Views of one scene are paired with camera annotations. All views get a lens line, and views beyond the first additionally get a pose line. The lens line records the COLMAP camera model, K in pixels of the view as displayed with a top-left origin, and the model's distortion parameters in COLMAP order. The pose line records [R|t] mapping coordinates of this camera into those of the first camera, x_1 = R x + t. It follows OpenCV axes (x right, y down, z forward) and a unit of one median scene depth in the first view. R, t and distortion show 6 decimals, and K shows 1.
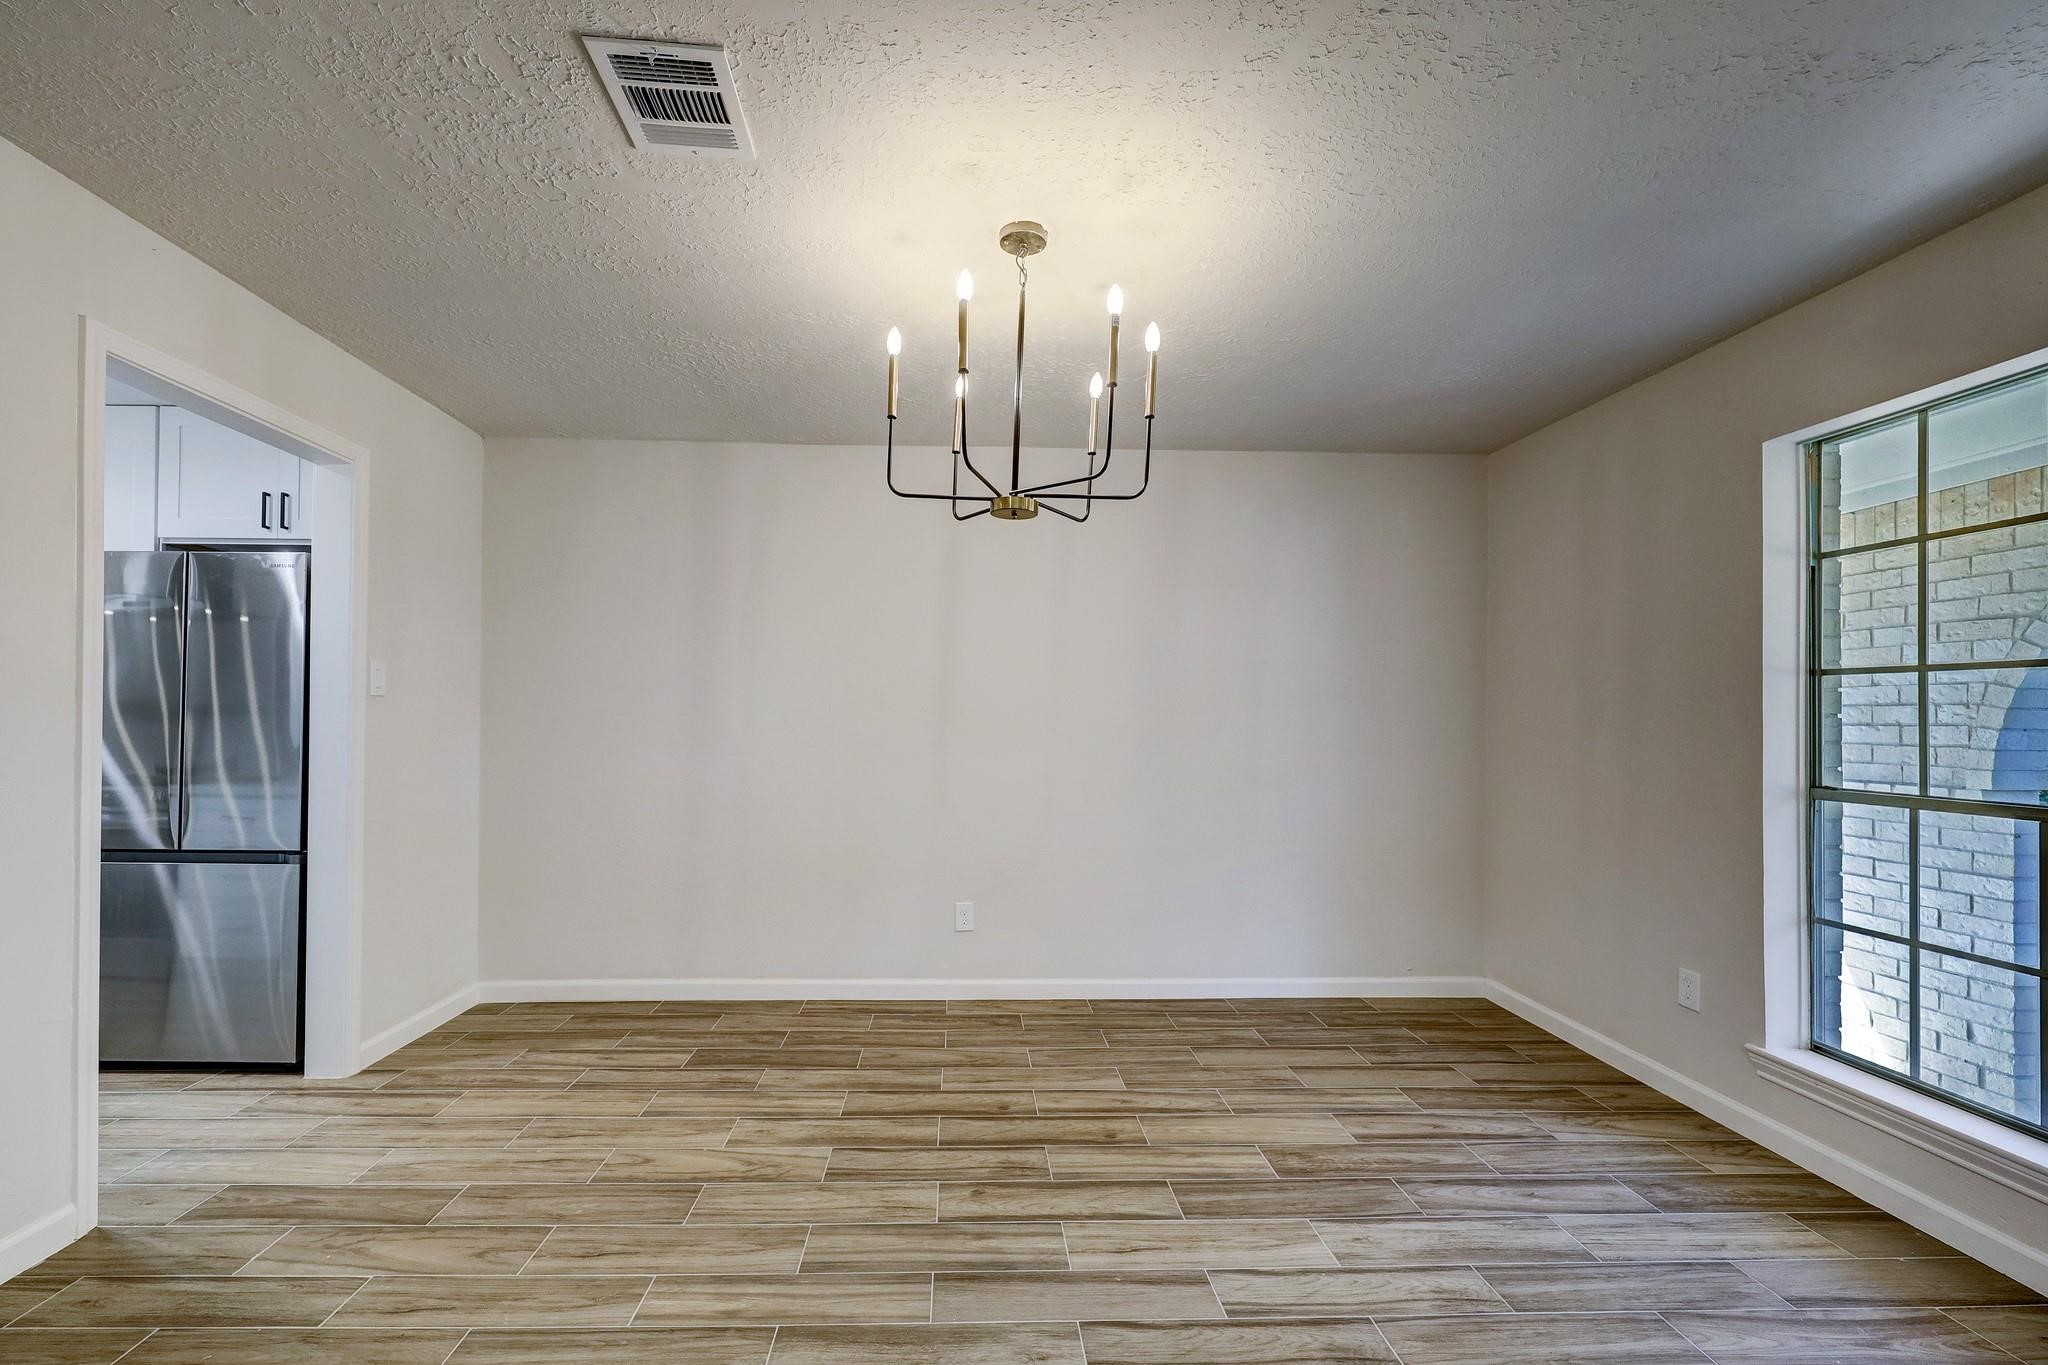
lens RADIAL K [[851.0, 0, 989.2], [0, 851.0, 715.3], [0, 0, 1]] dist [0.001539, 0.000158]
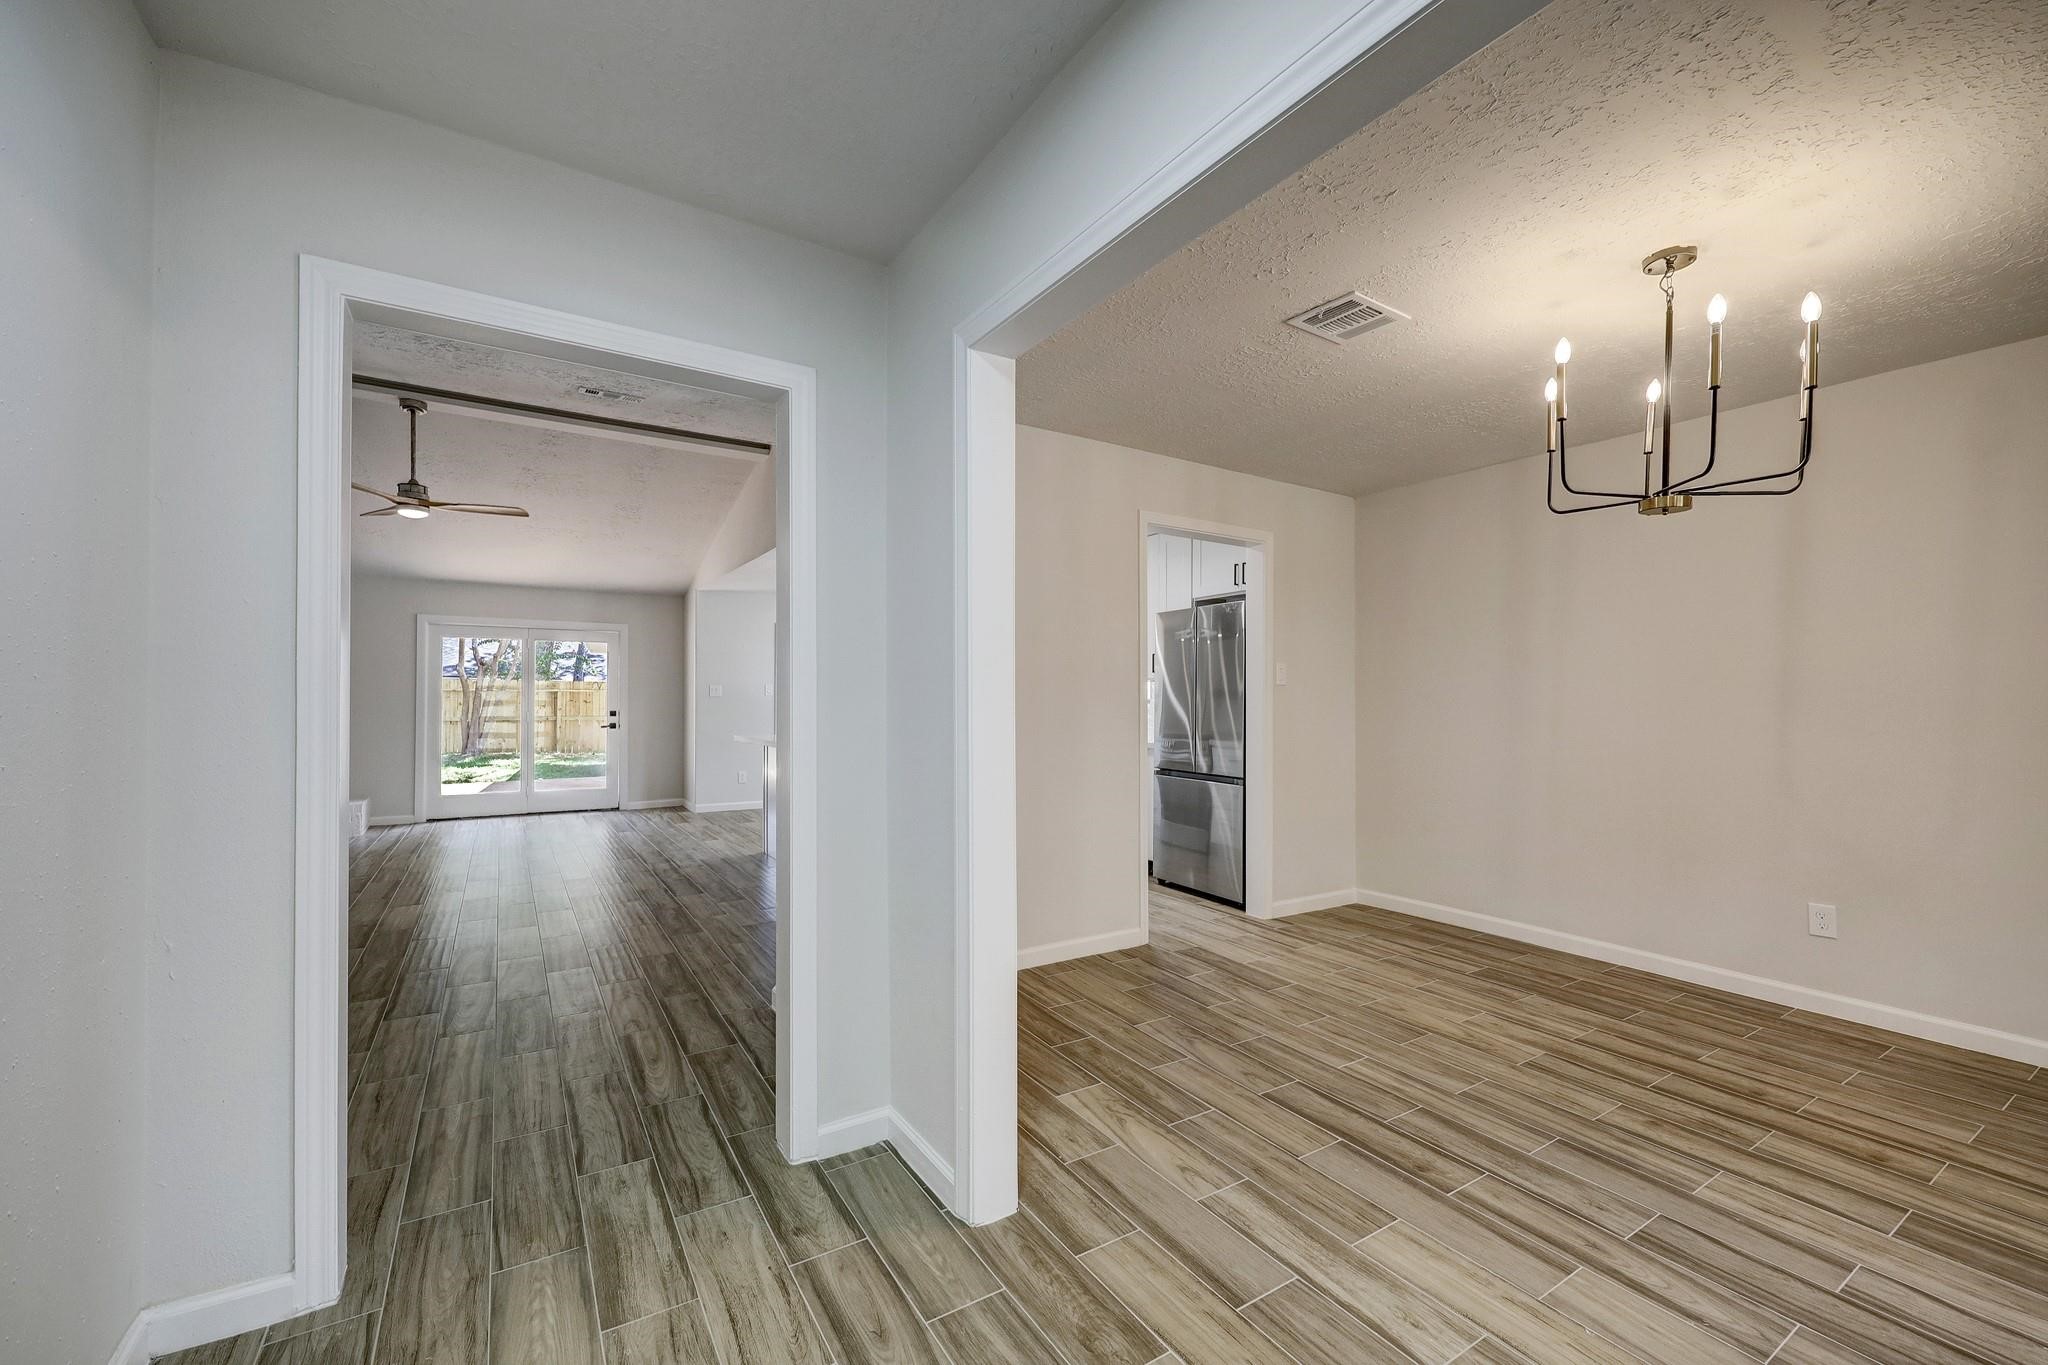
lens RADIAL K [[831.4, 0, 1030.5], [0, 831.4, 688.5], [0, 0, 1]] dist [0.001535, 0.000029]
pose [[0.503241, -0.016809, -0.863983, 0.467097], [0.007377, 0.999858, -0.015156, 0.004664], [0.864115, 0.001254, 0.503294, -0.220678]]
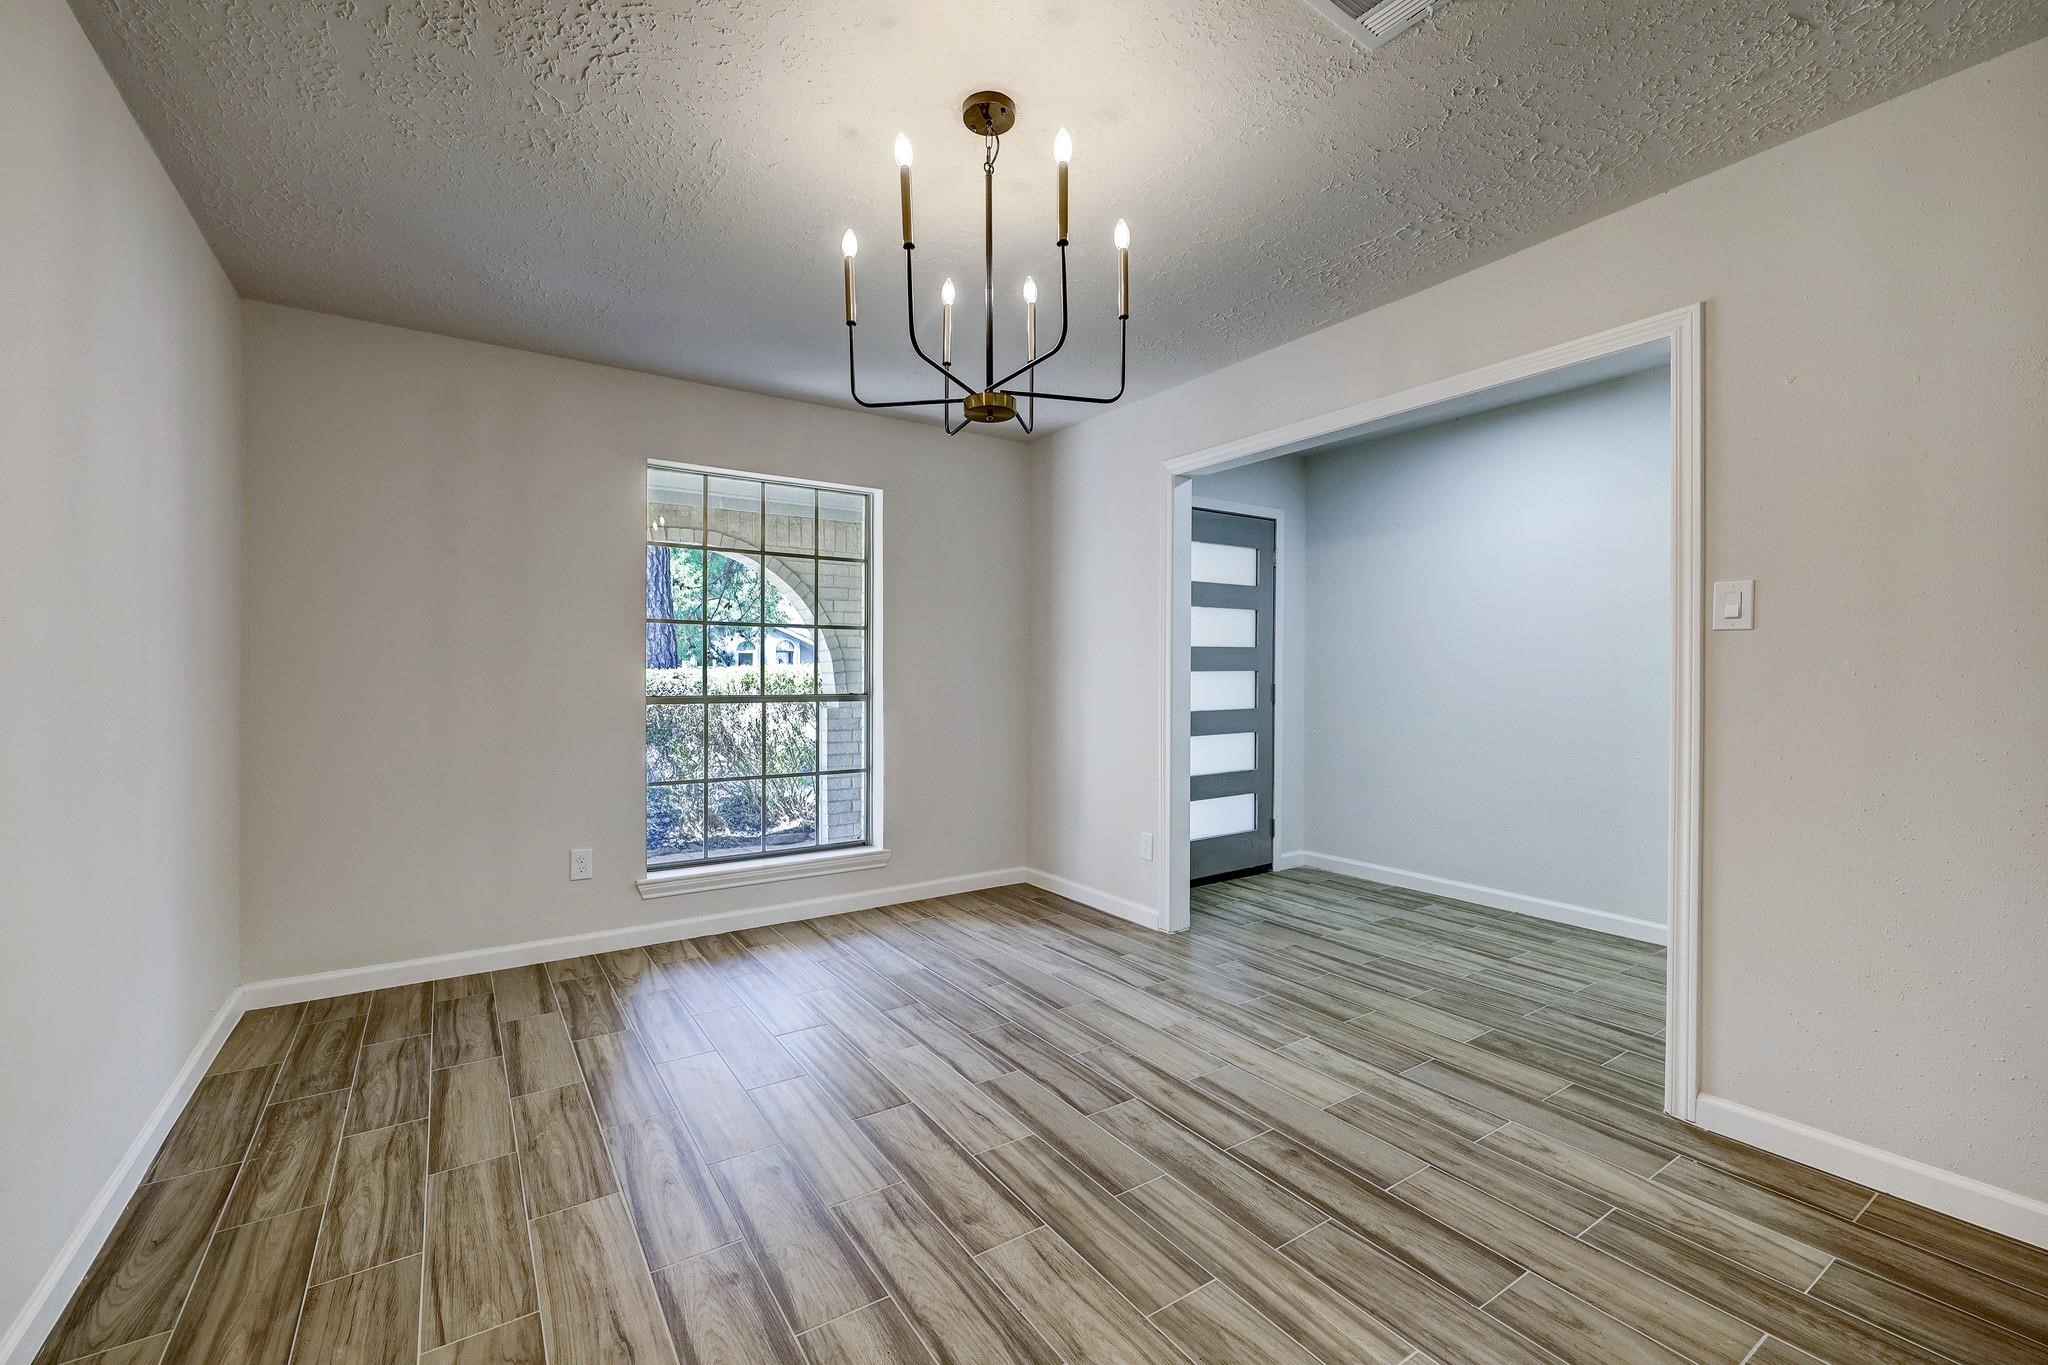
lens RADIAL K [[851.0, 0, 989.2], [0, 851.0, 715.3], [0, 0, 1]] dist [0.001539, 0.000158]
pose [[-0.506887, -0.051671, 0.860462, -0.629308], [-0.007092, 0.998418, 0.055778, 0.025094], [-0.861983, 0.022171, -0.506452, 1.237904]]
